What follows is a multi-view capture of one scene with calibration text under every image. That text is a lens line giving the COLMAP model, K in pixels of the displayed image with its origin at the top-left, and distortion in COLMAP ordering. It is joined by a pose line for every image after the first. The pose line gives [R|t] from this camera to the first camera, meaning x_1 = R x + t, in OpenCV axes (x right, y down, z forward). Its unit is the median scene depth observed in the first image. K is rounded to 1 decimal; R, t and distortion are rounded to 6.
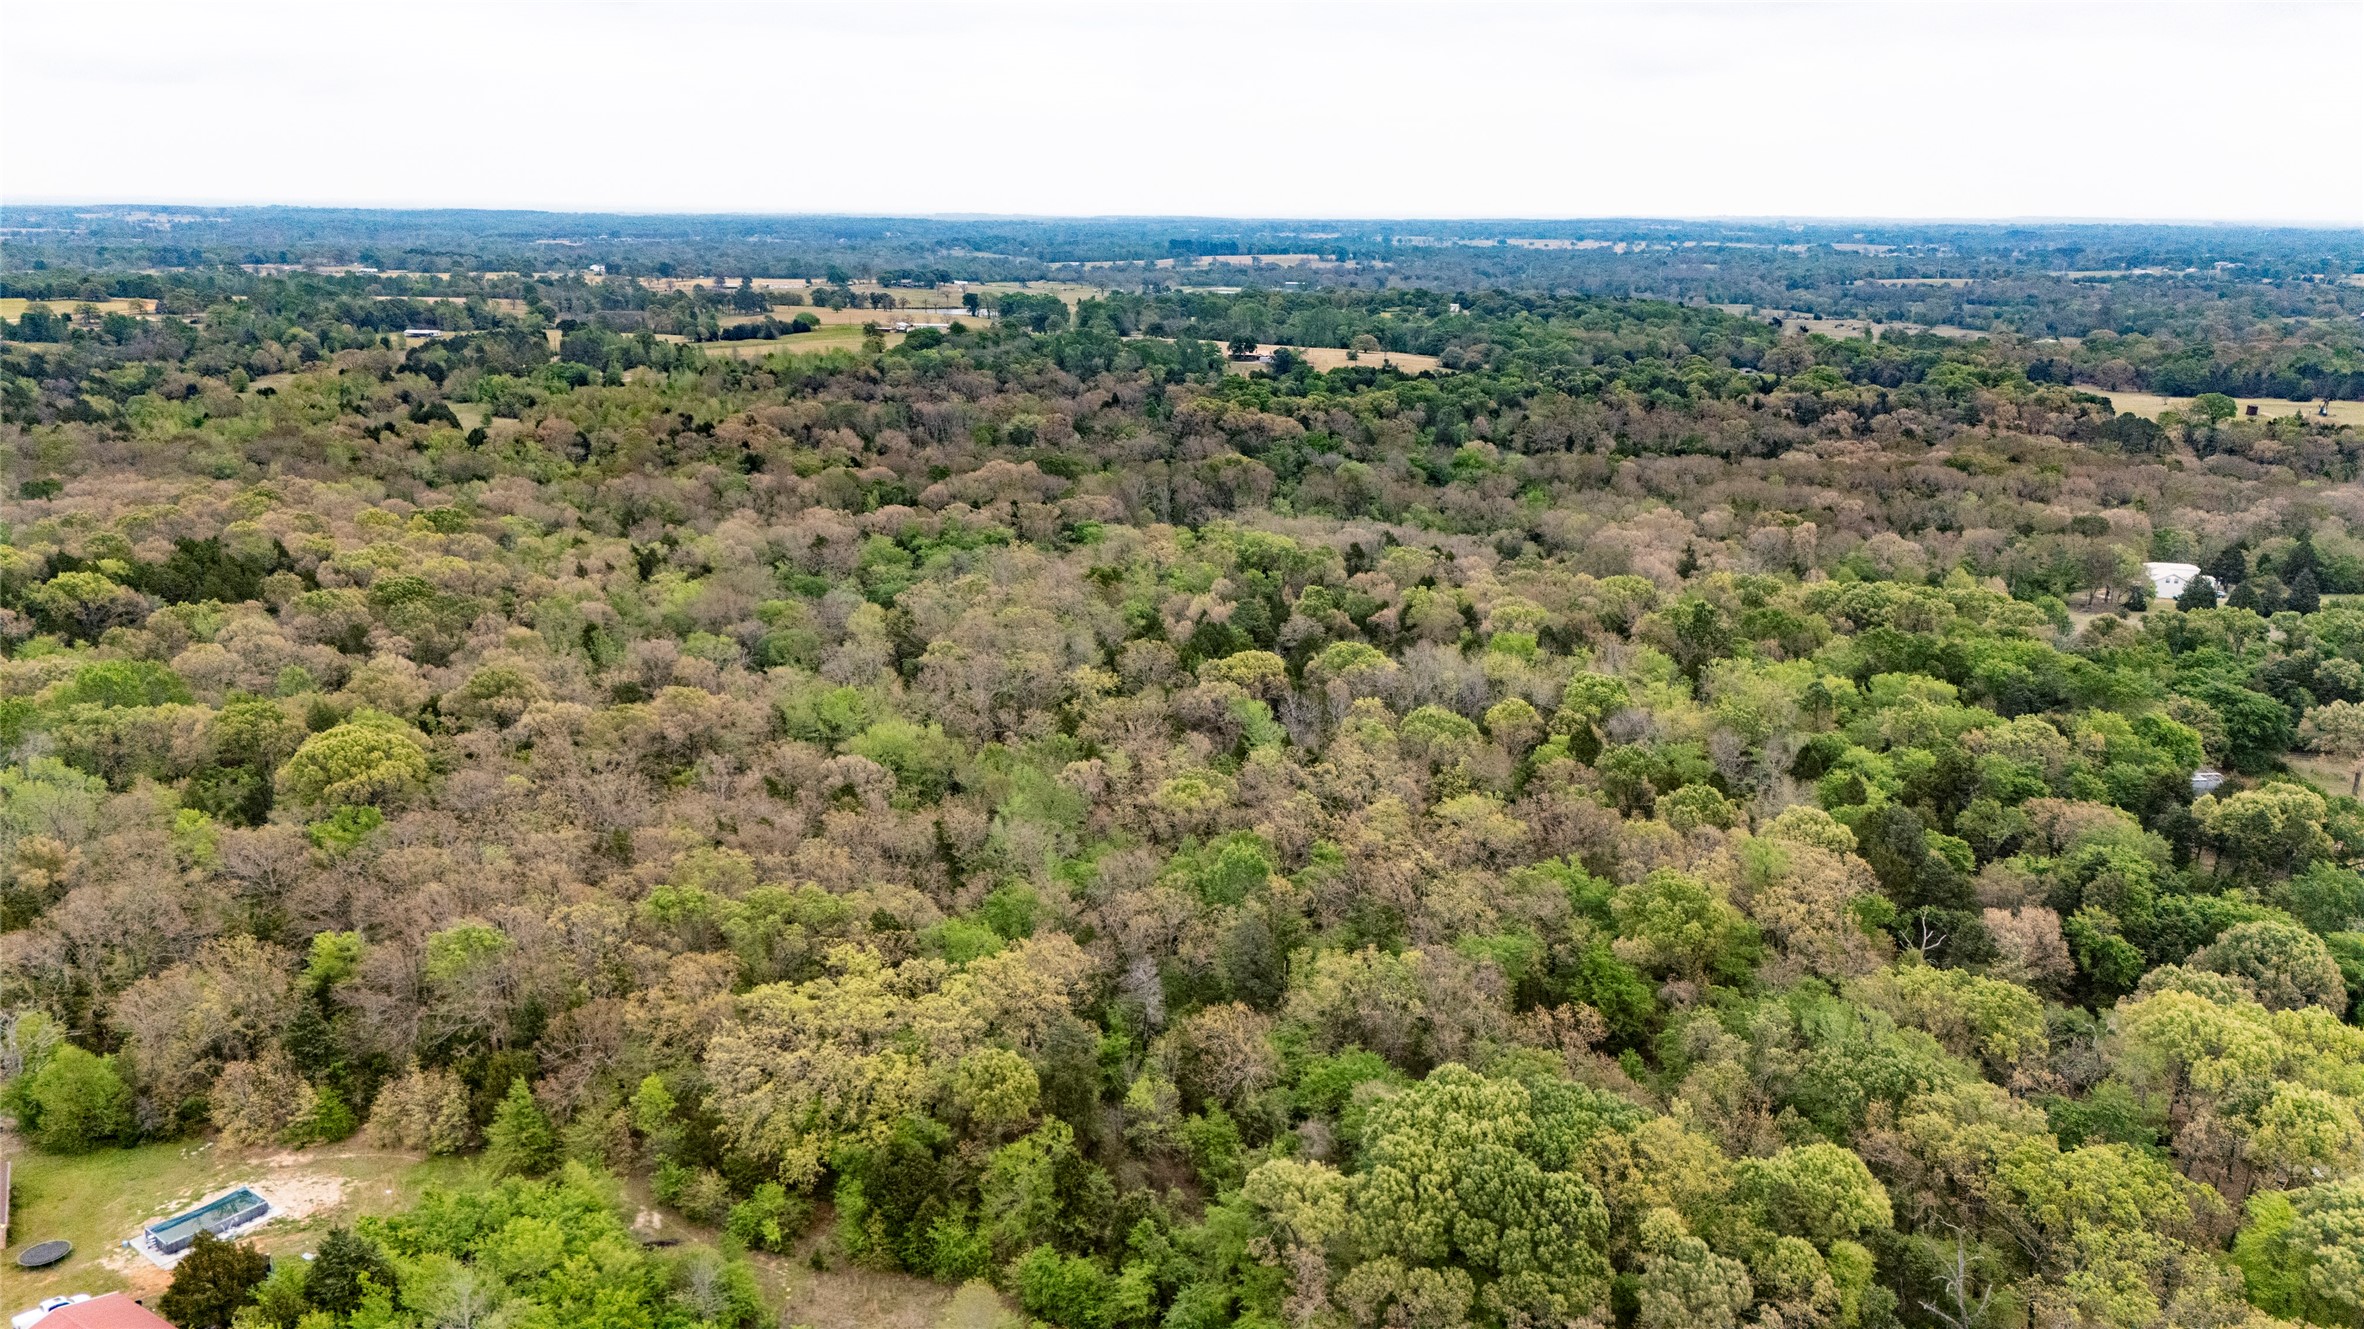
lens RADIAL K [[1663.9, 0, 1181.9], [0, 1663.9, 674.1], [0, 0, 1]] dist [0.007314, -0.018965]
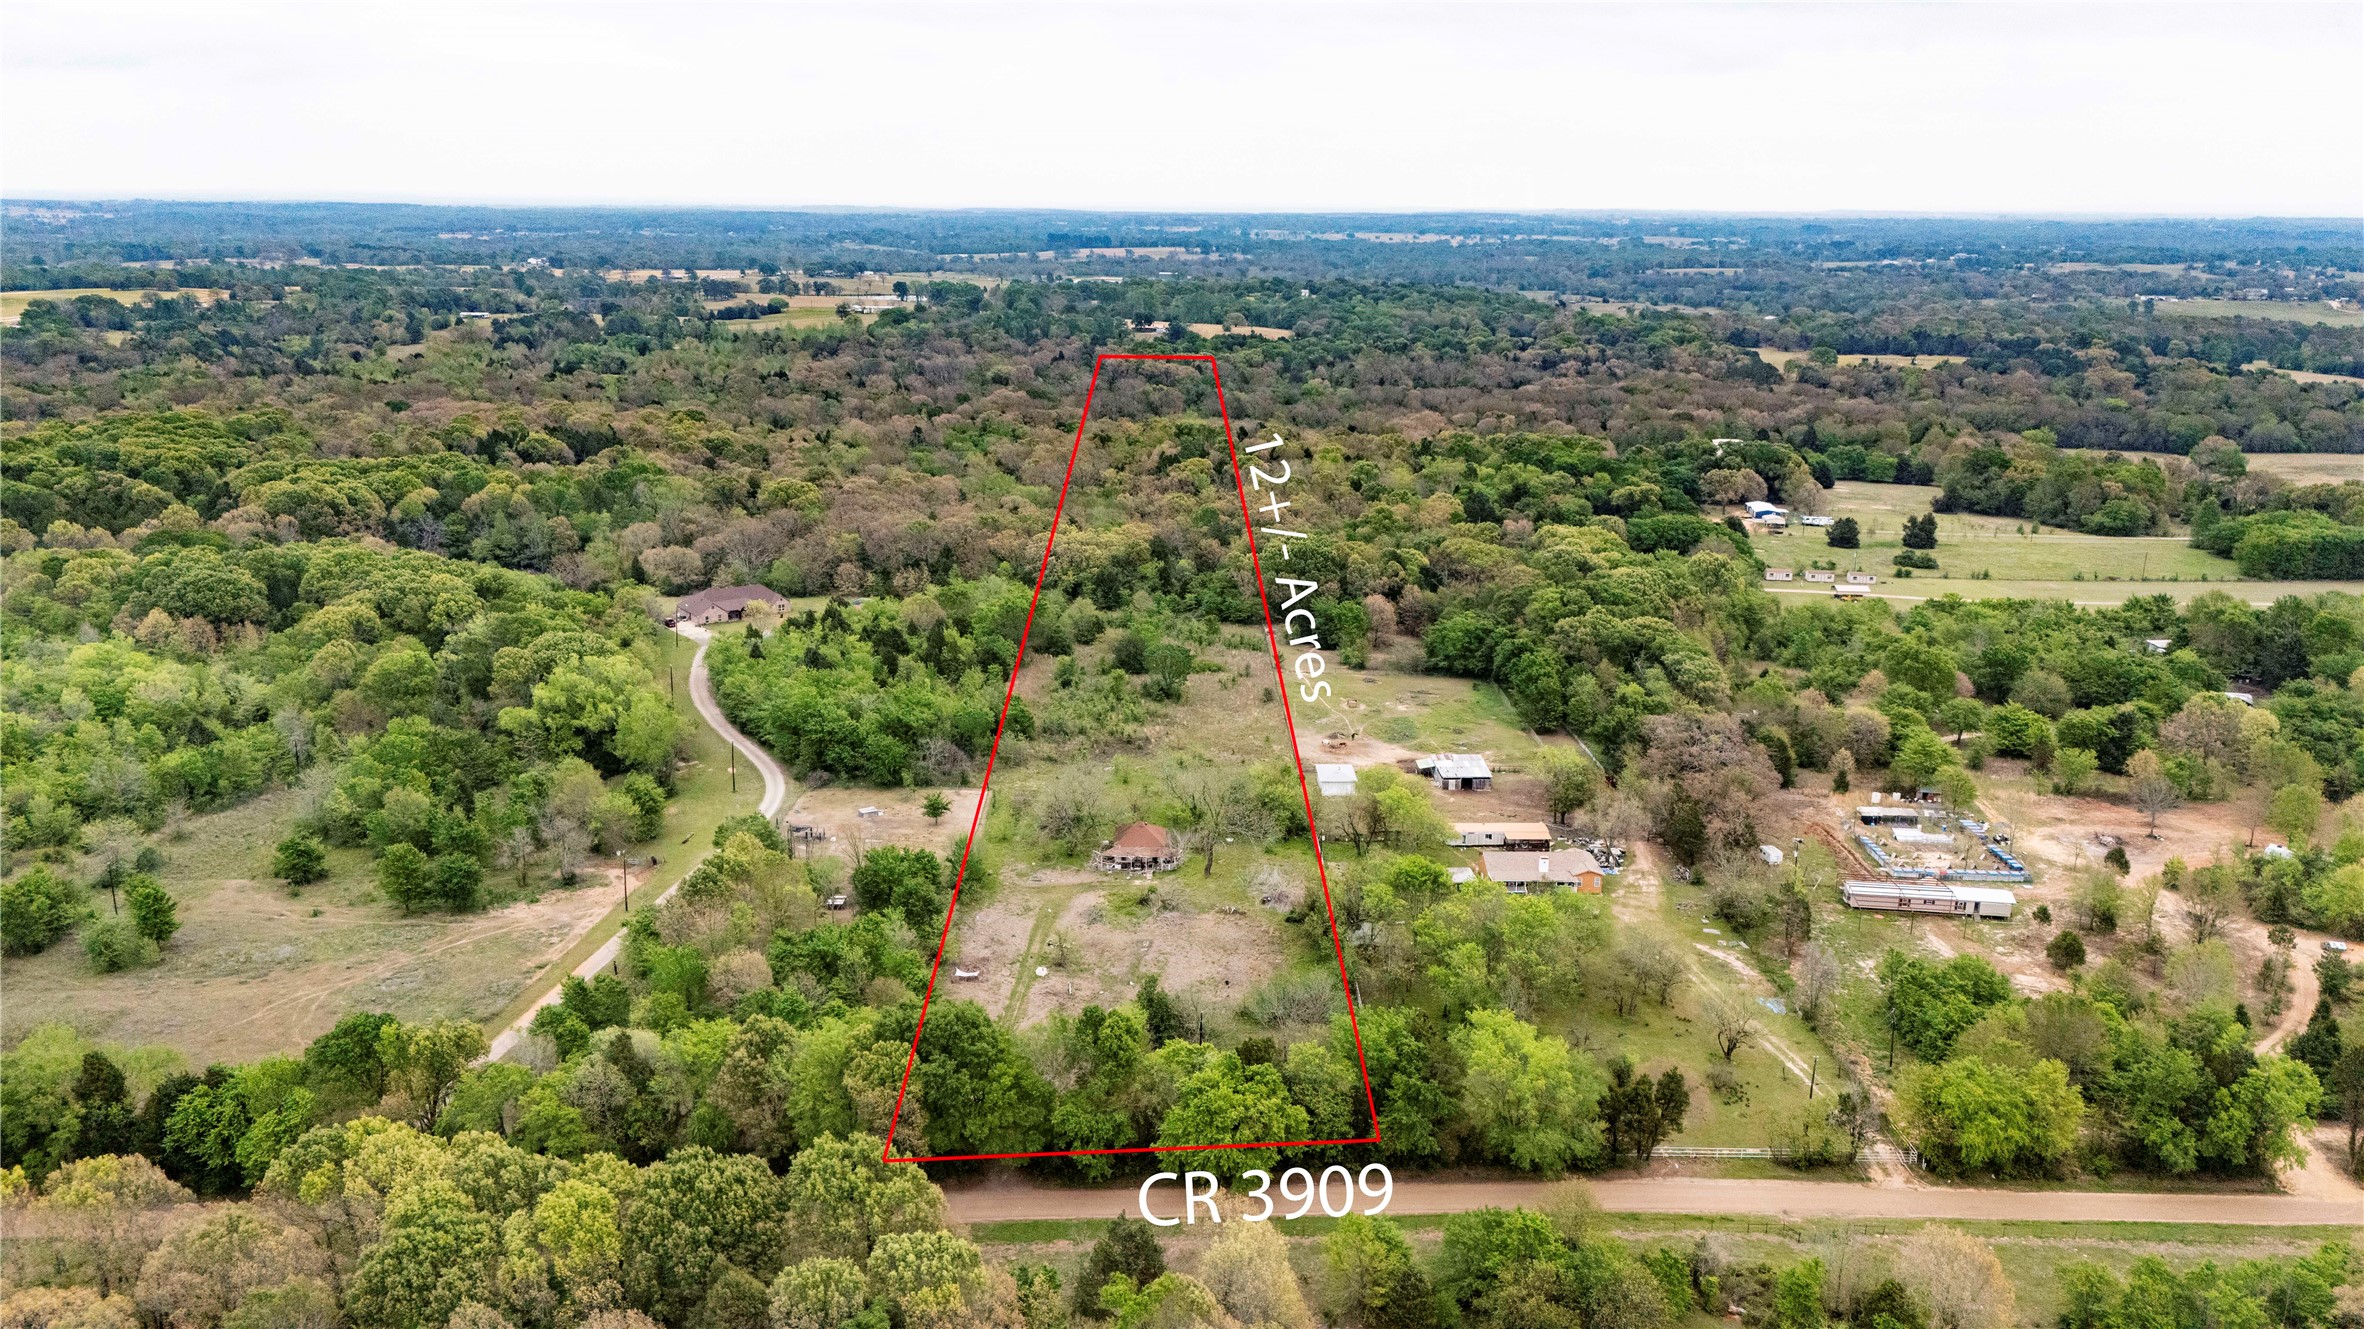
lens RADIAL K [[1663.9, 0, 1190.0], [0, 1663.9, 659.8], [0, 0, 1]] dist [0.007314, -0.018965]
pose [[0.996175, -0.021336, 0.084738, -0.037938], [0.021582, 0.999765, -0.001995, 0.063449], [-0.084675, 0.003816, 0.996401, -0.266405]]
